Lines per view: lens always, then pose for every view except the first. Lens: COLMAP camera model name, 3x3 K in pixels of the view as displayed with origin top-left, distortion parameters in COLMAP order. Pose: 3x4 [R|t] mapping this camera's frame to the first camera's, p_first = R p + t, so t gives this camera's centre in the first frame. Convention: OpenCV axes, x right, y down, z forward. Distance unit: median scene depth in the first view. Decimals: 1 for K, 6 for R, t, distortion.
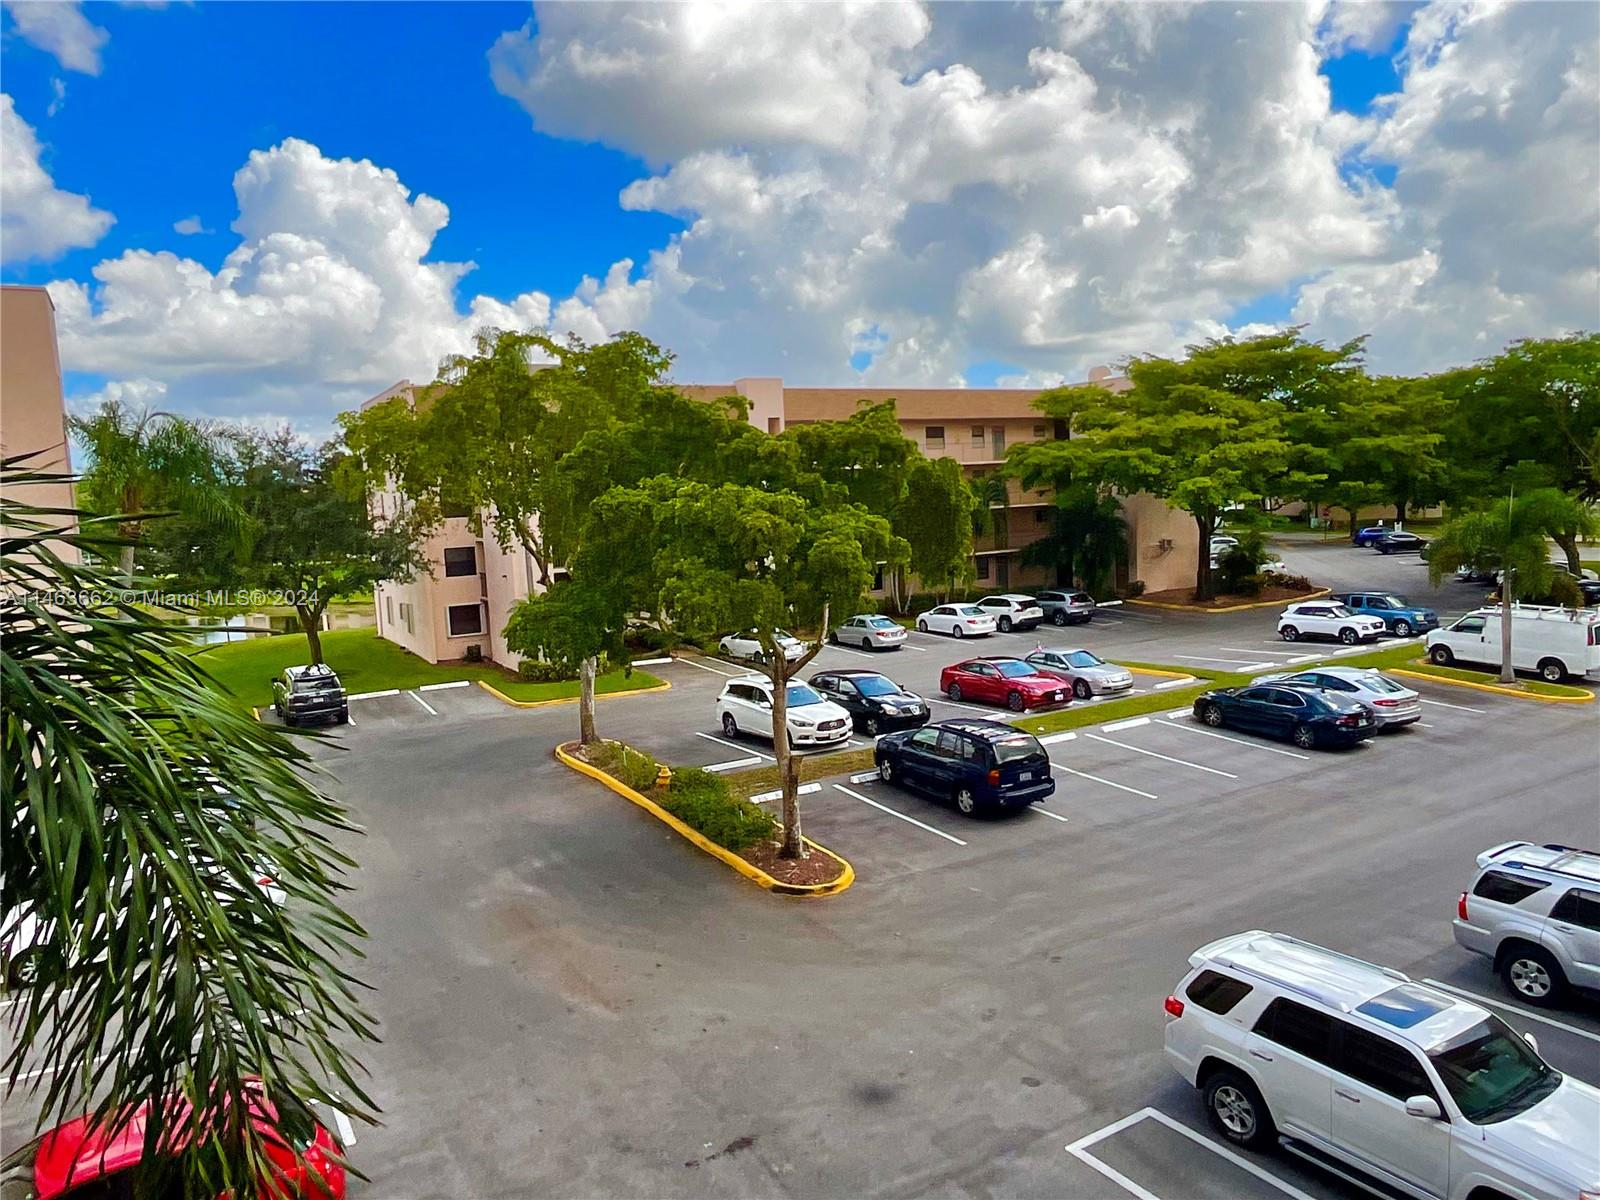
lens RADIAL K [[1097.6, 0, 805.9], [0, 1097.6, 595.3], [0, 0, 1]] dist [-0.000992, 0.001657]
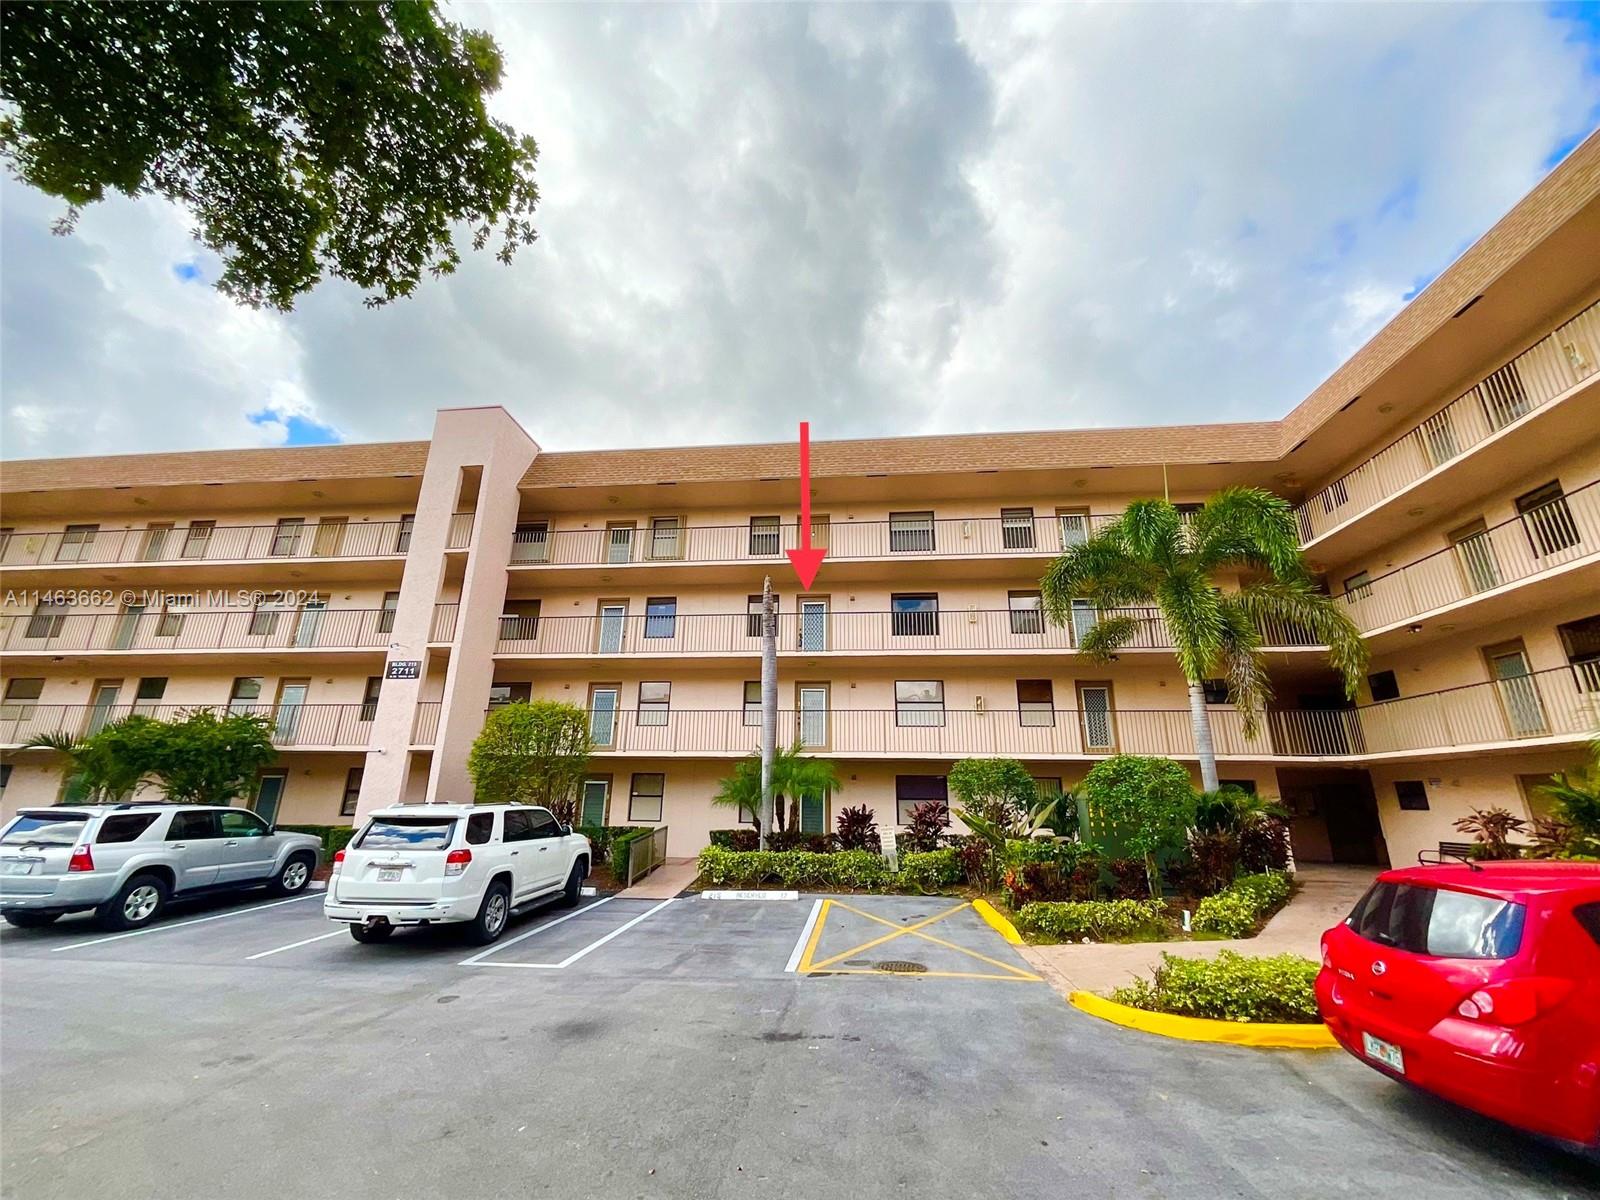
lens RADIAL K [[648.2, 0, 799.5], [0, 648.2, 597.2], [0, 0, 1]] dist [-0.000119, 0.000559]
pose [[-0.801074, 0.213138, 0.559332, -0.380518], [0.085303, 0.965568, -0.245767, 0.309728], [-0.592456, -0.149165, -0.791673, 1.367162]]
